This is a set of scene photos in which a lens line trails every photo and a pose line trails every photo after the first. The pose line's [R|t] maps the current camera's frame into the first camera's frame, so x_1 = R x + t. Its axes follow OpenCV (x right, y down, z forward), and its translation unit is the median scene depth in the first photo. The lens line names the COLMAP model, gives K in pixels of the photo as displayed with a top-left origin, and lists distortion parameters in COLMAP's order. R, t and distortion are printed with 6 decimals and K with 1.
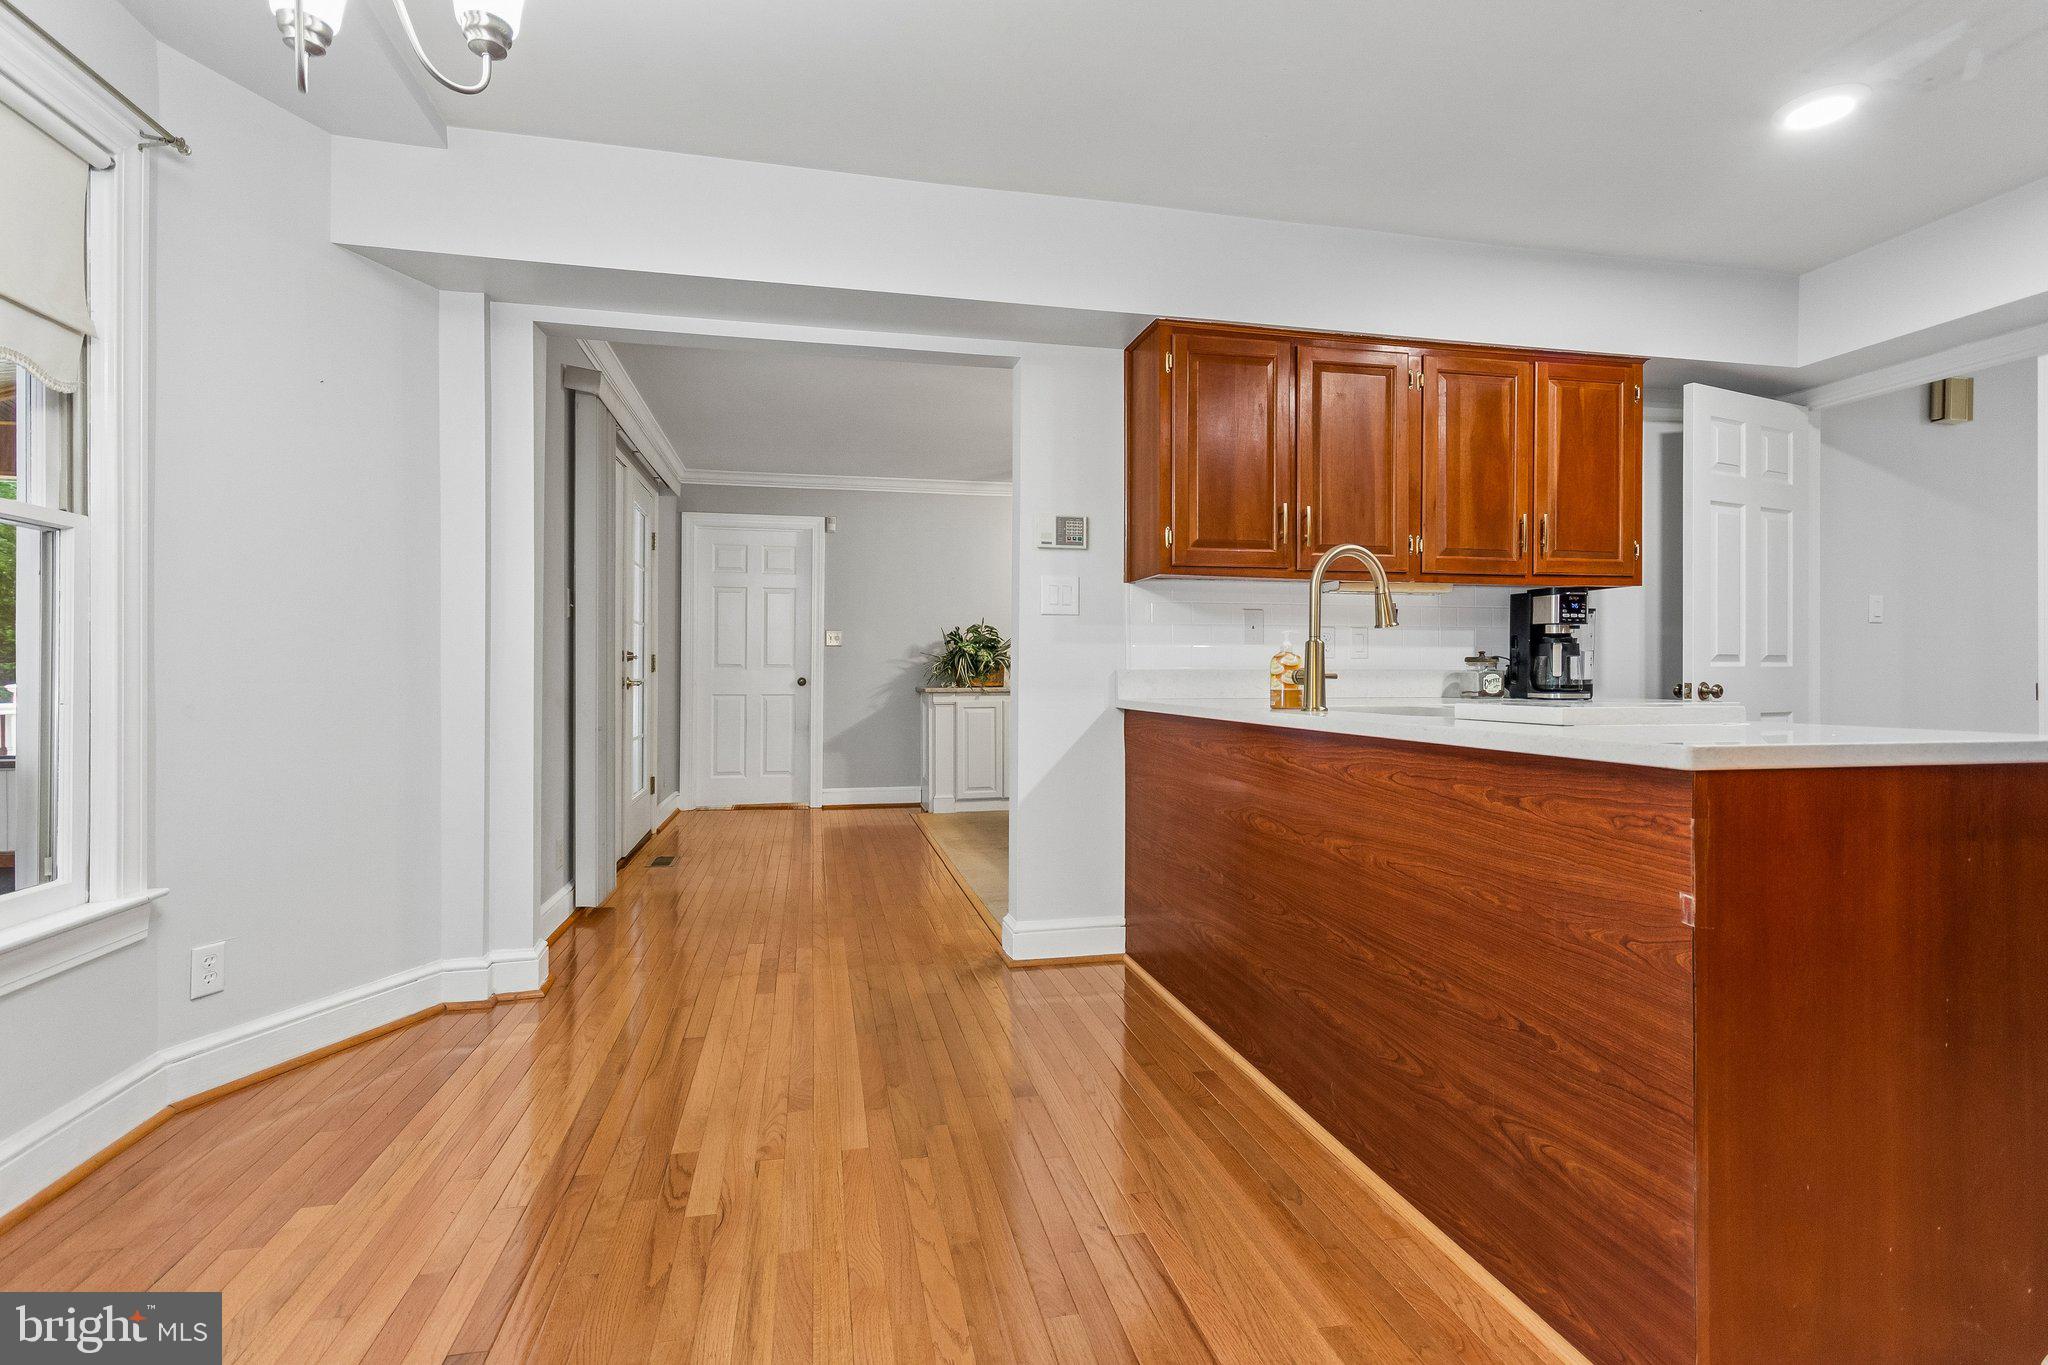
lens RADIAL K [[984.0, 0, 1035.4], [0, 984.0, 682.2], [0, 0, 1]] dist [0.017872, 0.001085]
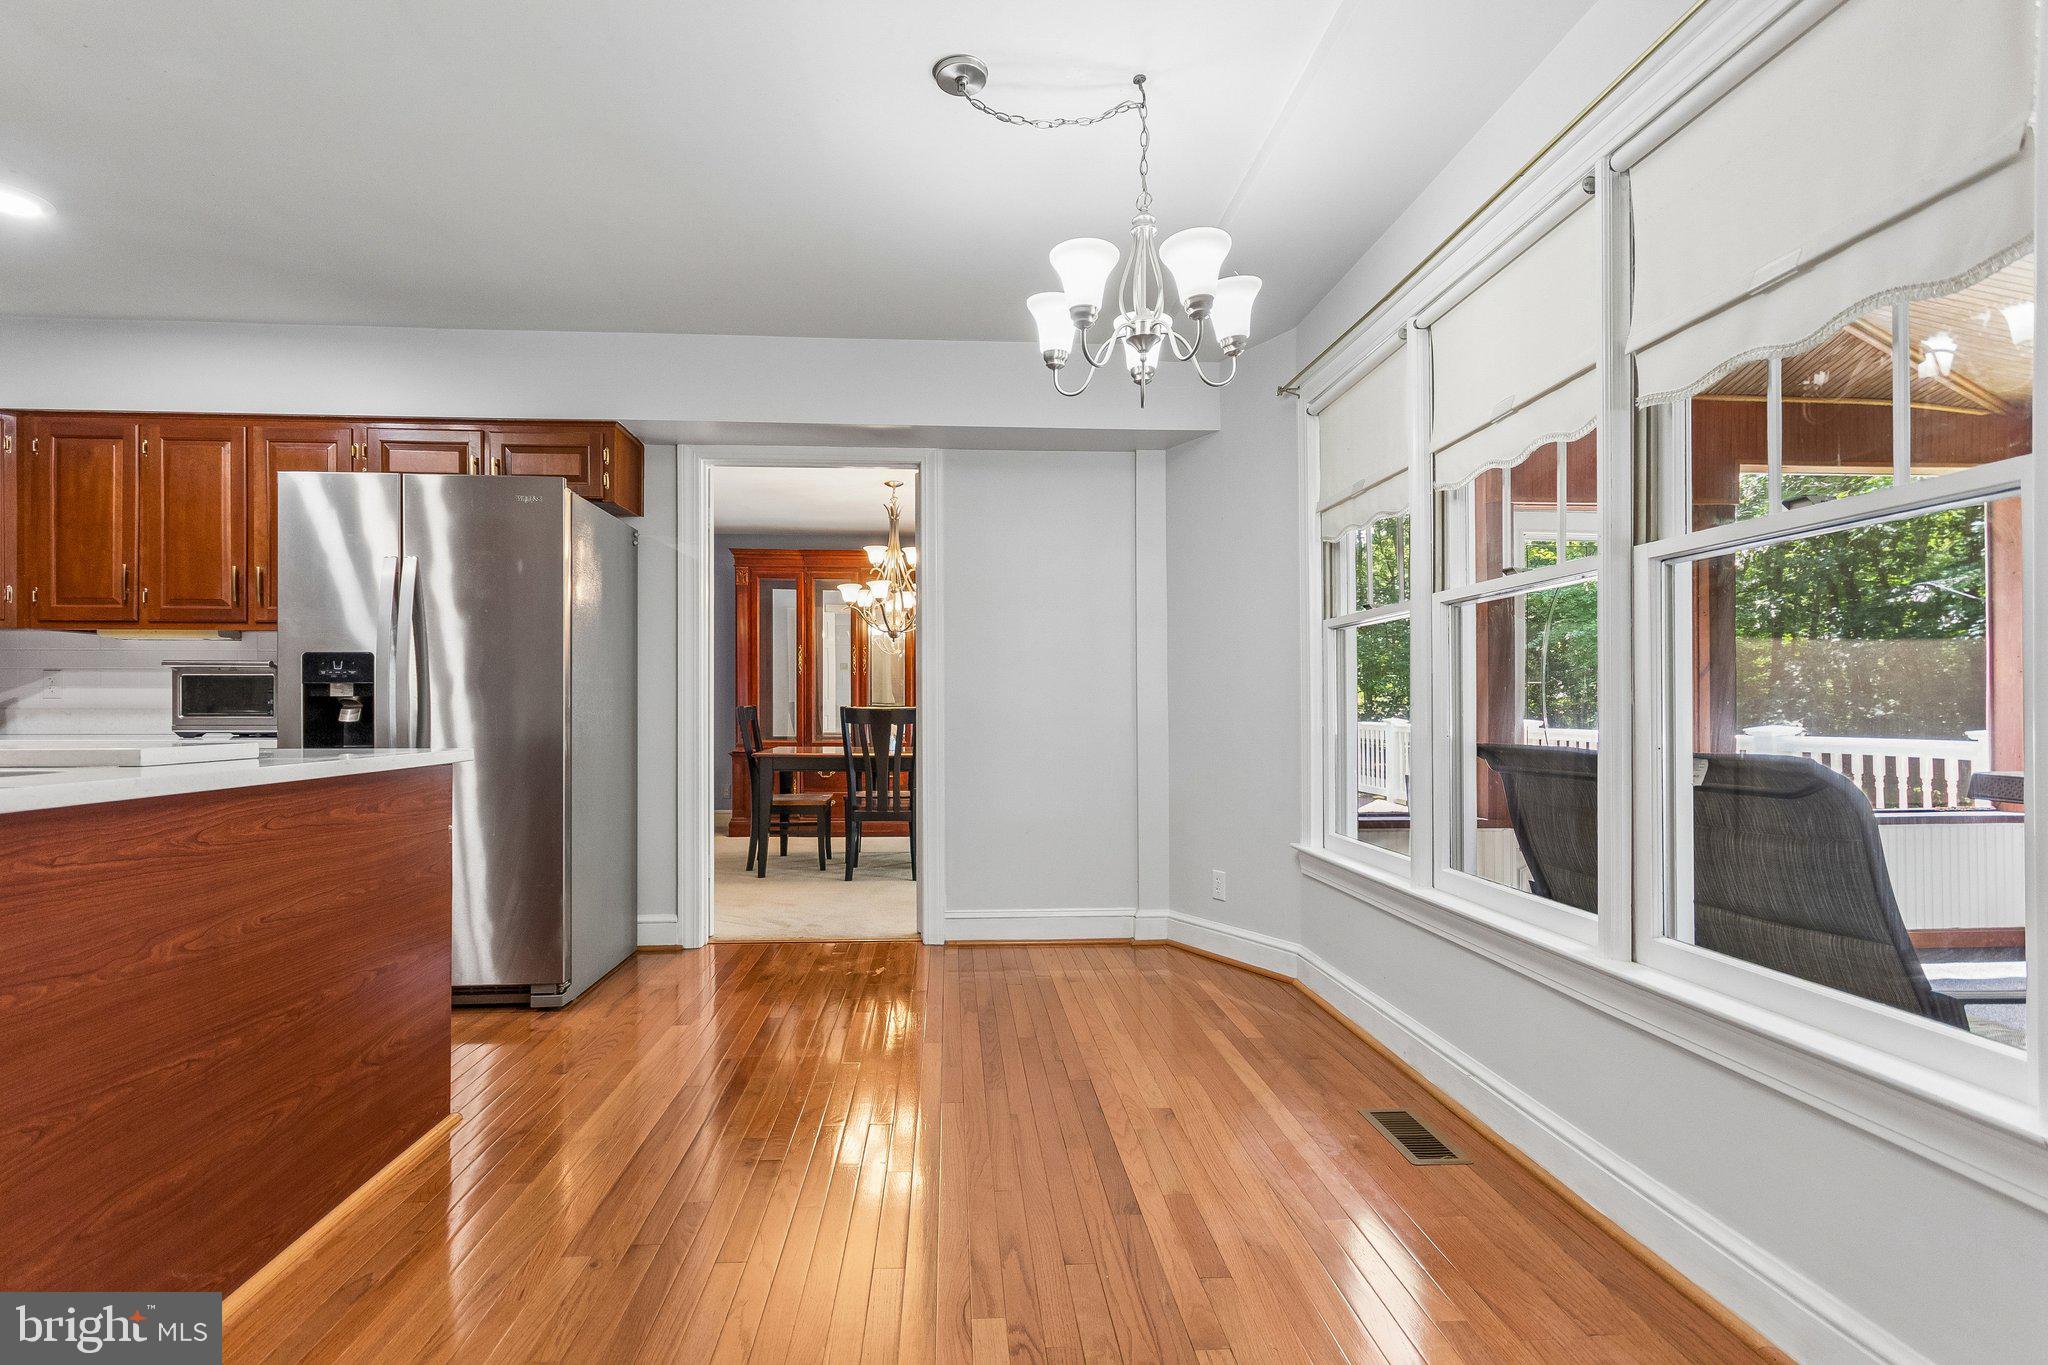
lens RADIAL K [[984.0, 0, 1014.1], [0, 984.0, 698.4], [0, 0, 1]] dist [0.017872, 0.001085]
pose [[-0.987668, 0.000742, 0.156563, -0.550253], [0.000305, 0.999996, -0.002818, -0.023559], [-0.156565, -0.002736, -0.987664, 2.068715]]
